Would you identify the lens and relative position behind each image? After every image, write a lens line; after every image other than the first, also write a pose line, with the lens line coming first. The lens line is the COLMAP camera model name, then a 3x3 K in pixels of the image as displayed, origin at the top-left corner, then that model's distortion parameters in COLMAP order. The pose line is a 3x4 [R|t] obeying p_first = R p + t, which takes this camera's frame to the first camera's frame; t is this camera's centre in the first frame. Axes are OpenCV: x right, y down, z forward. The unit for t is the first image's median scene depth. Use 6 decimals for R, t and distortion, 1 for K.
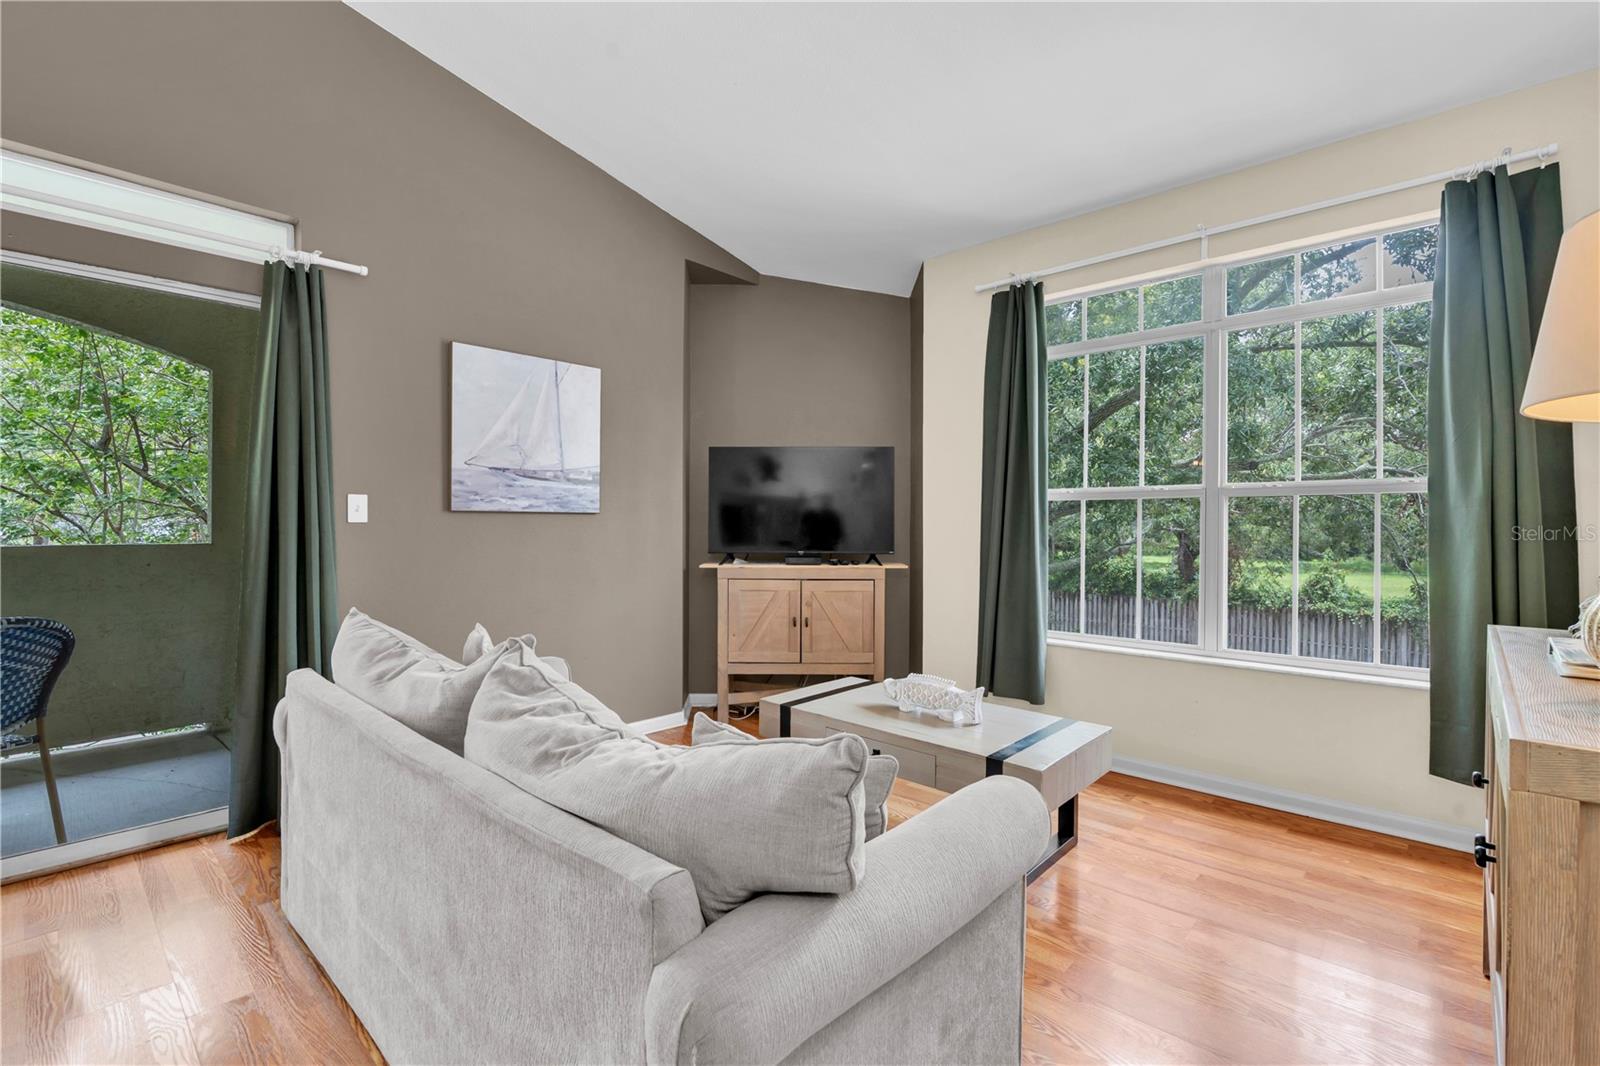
lens RADIAL K [[719.7, 0, 800.0], [0, 719.7, 533.0], [0, 0, 1]] dist [-0.000635, -0.000317]
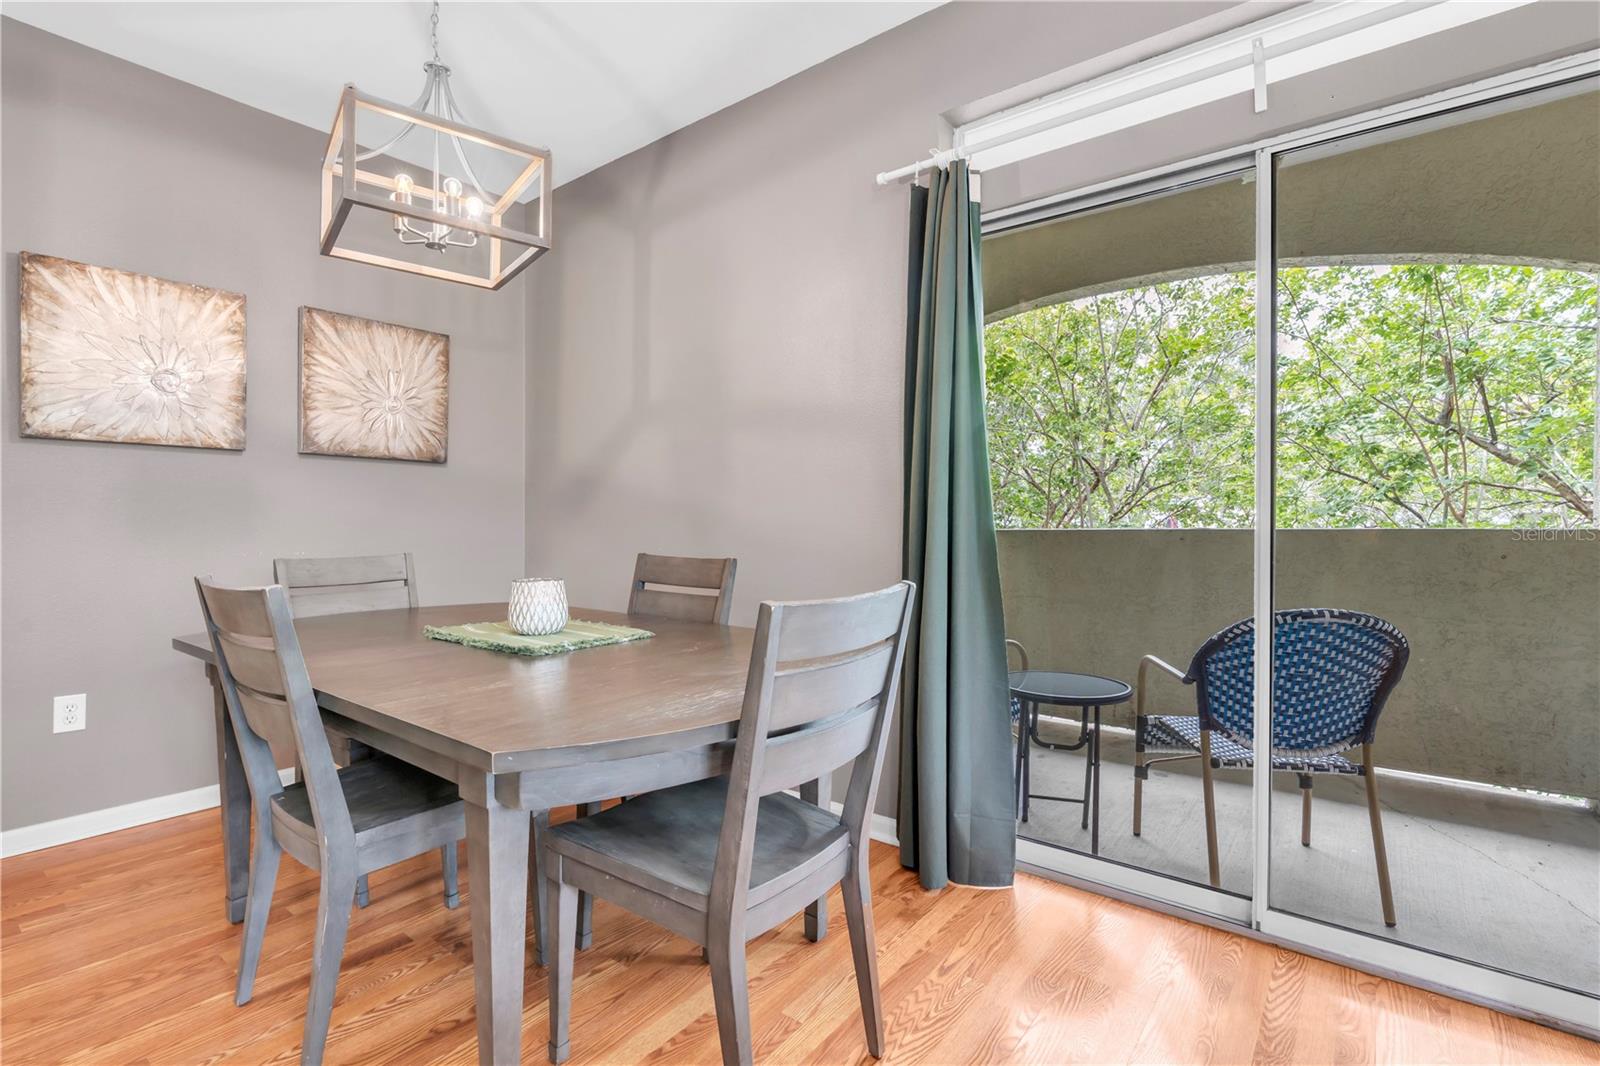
lens RADIAL K [[743.8, 0, 800.3], [0, 743.8, 525.5], [0, 0, 1]] dist [-0.000608, -0.000397]
pose [[0.090174, 0.001279, -0.995925, -0.290485], [-0.011812, 0.999930, 0.000215, 0.028022], [0.995856, 0.011745, 0.090183, 0.292090]]
